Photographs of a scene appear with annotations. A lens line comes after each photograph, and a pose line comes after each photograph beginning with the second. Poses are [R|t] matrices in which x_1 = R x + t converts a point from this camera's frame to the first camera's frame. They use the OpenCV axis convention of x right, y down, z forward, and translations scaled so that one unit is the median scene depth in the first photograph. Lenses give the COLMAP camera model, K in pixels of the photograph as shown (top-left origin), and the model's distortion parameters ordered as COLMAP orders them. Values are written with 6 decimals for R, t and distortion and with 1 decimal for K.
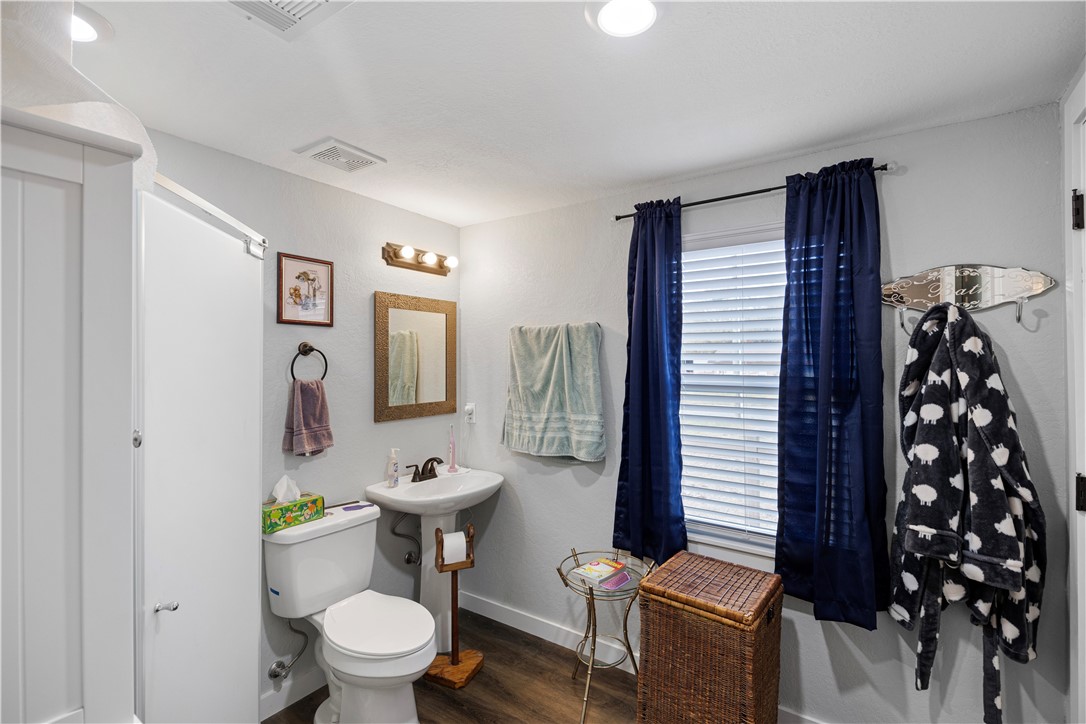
lens RADIAL K [[495.3, 0, 543.0], [0, 495.3, 362.0], [0, 0, 1]] dist [-0.004344, -0.000472]
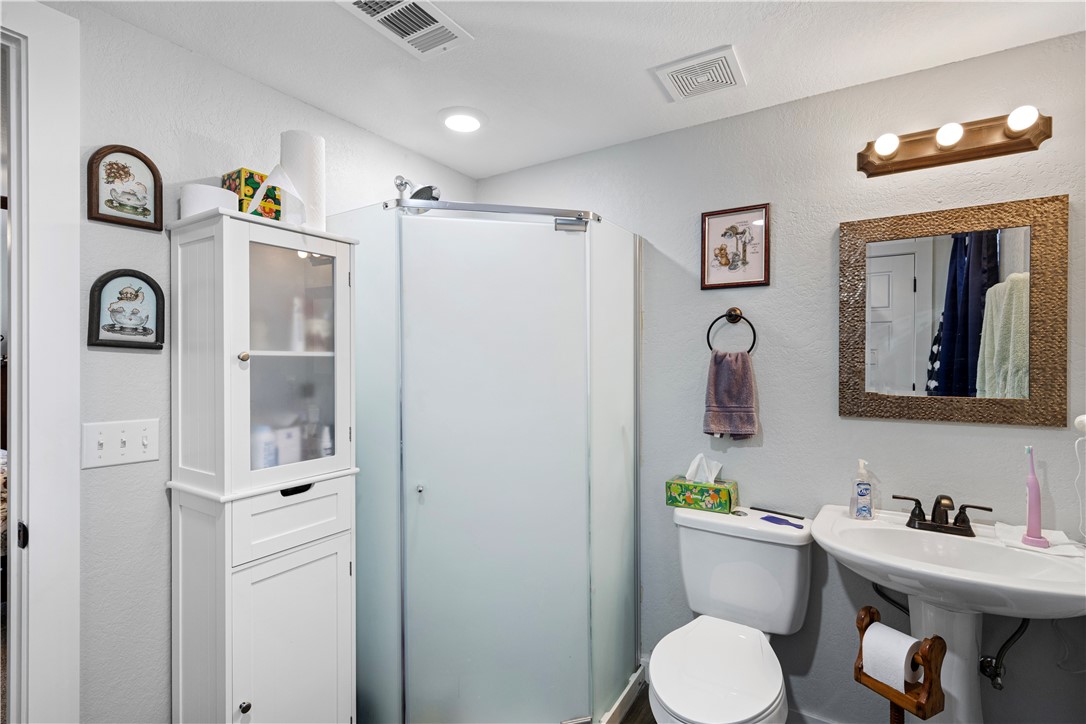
lens RADIAL K [[495.3, 0, 543.0], [0, 495.3, 362.0], [0, 0, 1]] dist [-0.004344, -0.000472]
pose [[0.035684, 0.009777, -0.999315, 0.372367], [-0.001153, 0.999952, 0.009742, 0.047044], [0.999362, 0.000805, 0.035694, 0.639221]]
